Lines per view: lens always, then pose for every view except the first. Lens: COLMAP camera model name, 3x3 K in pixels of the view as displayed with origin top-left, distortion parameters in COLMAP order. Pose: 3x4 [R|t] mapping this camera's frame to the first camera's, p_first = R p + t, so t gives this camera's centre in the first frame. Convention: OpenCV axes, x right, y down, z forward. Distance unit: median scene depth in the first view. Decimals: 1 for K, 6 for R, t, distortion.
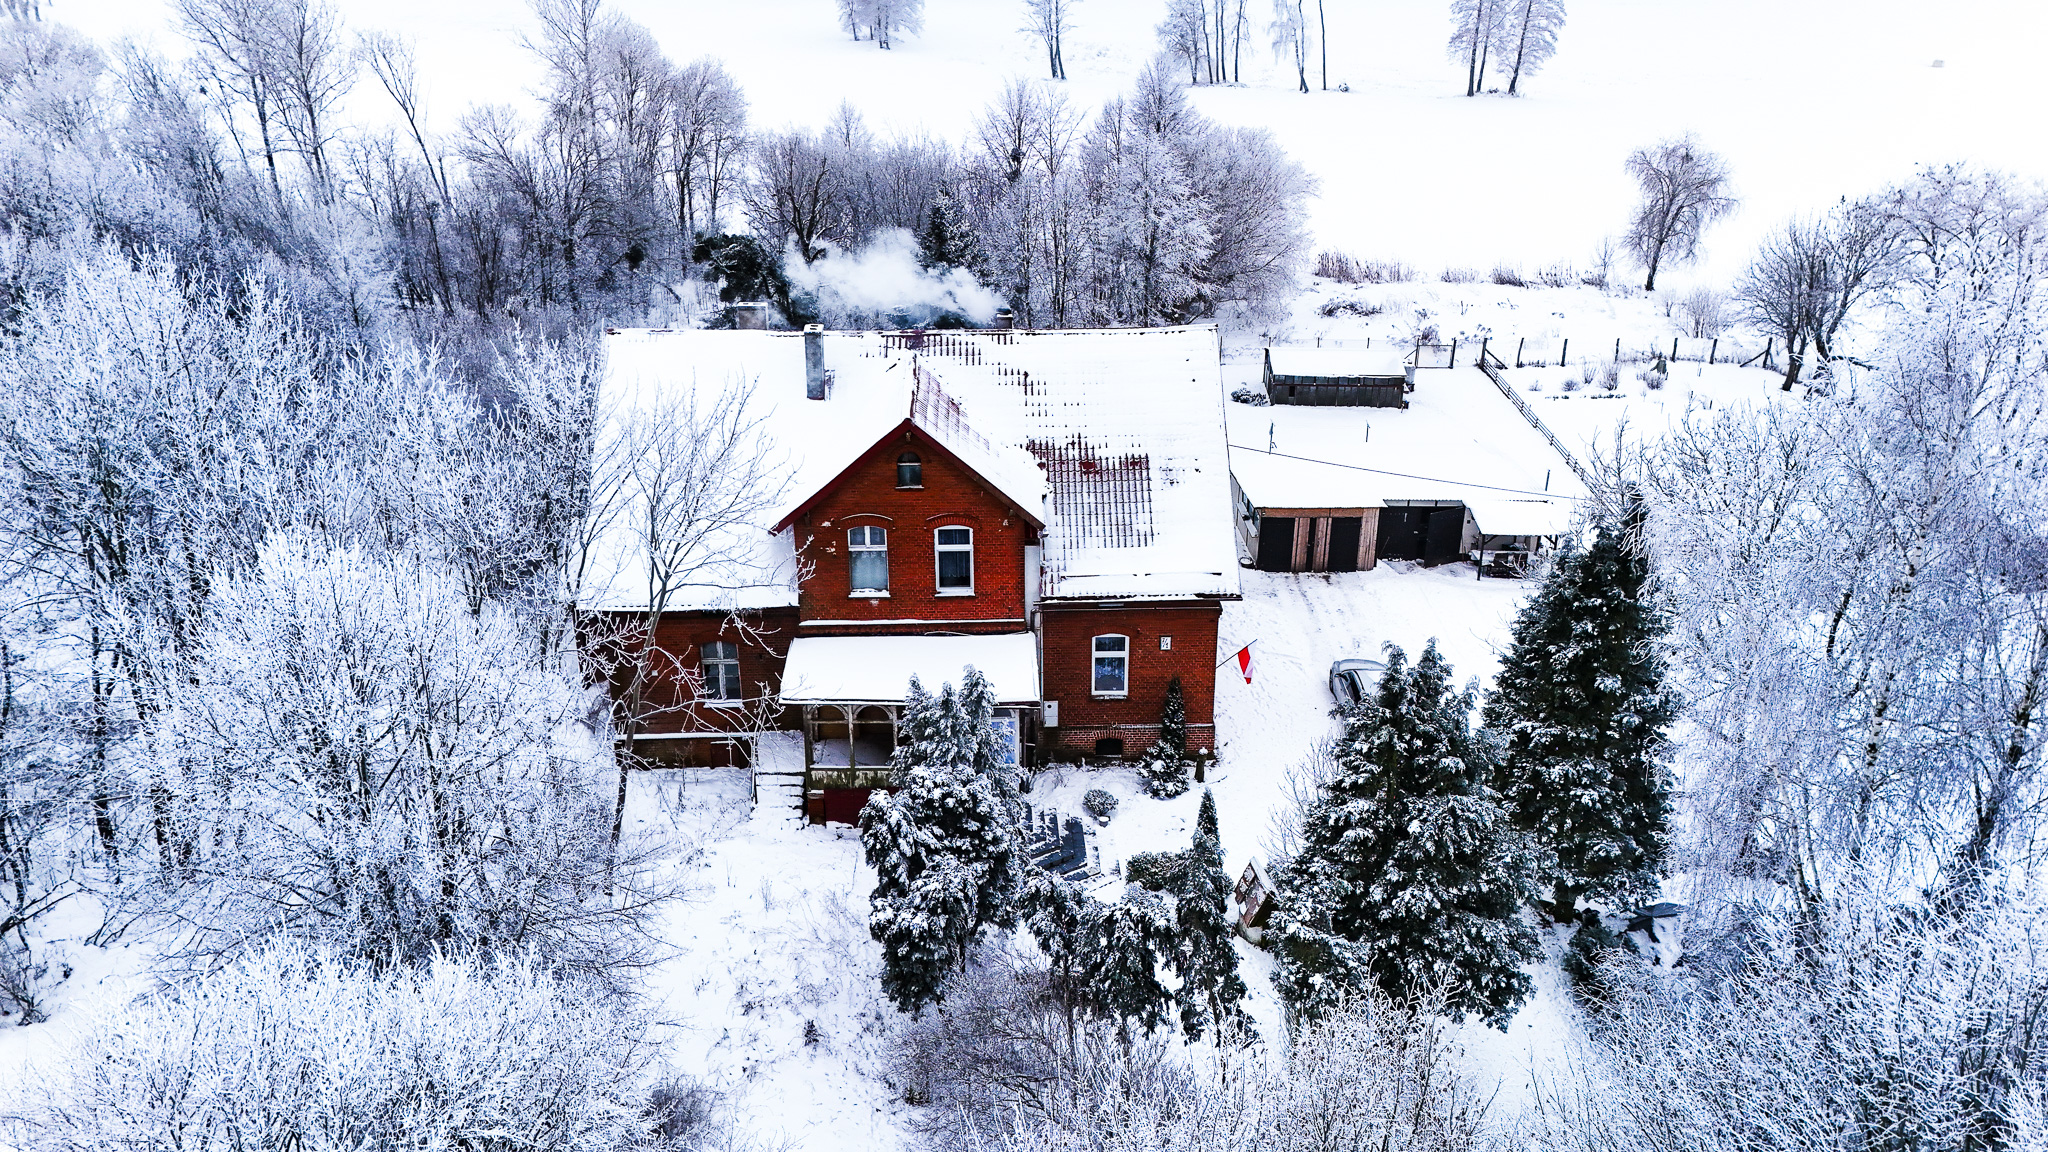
lens RADIAL K [[1515.3, 0, 1021.1], [0, 1515.3, 576.1], [0, 0, 1]] dist [0.038521, -0.026763]
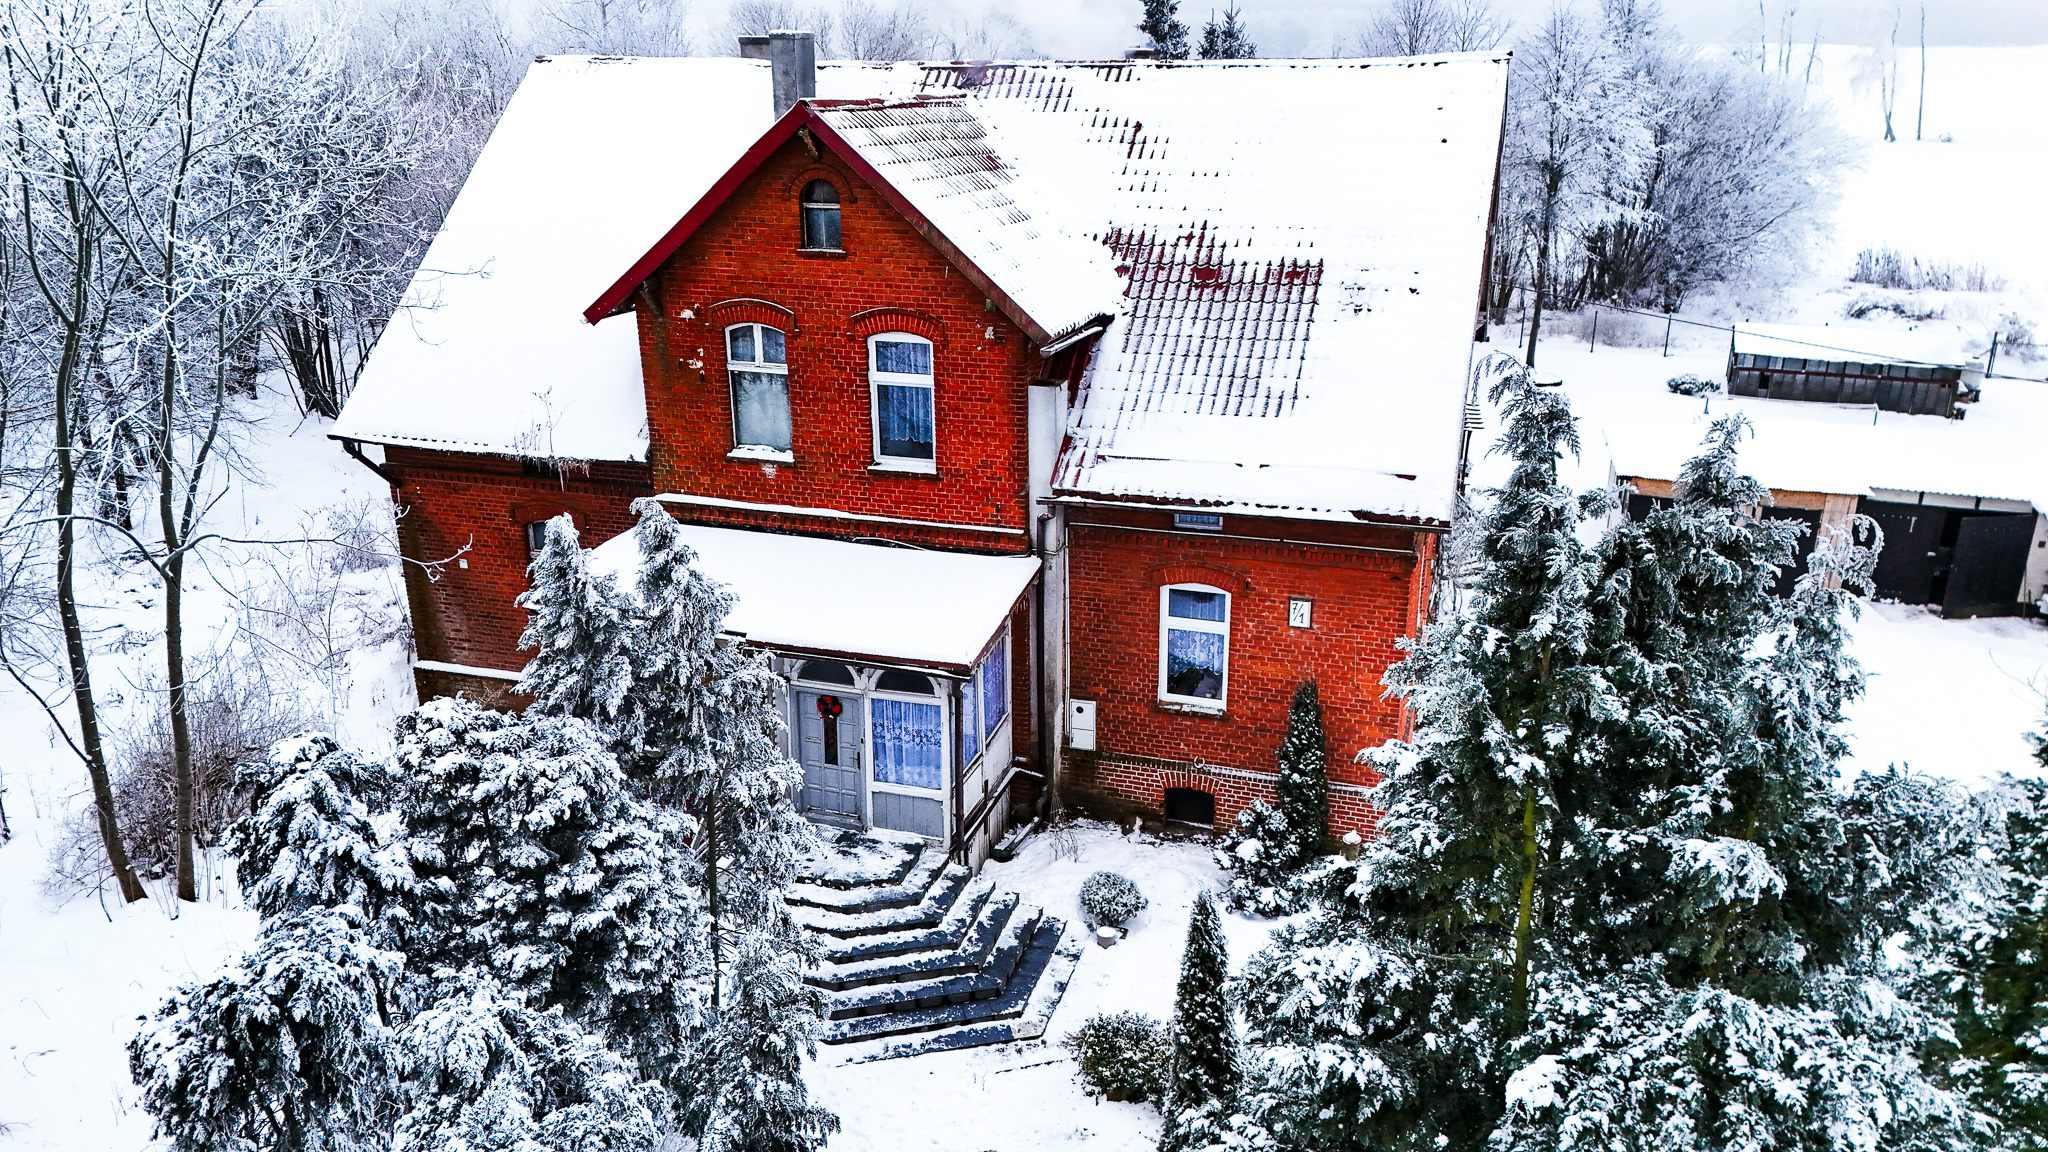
lens RADIAL K [[1515.3, 0, 1023.2], [0, 1515.3, 579.0], [0, 0, 1]] dist [0.038521, -0.026763]
pose [[0.941769, 0.108229, -0.318369, 0.173121], [-0.130899, 0.990102, -0.050629, 0.072703], [0.309738, 0.089355, 0.946614, 0.500138]]
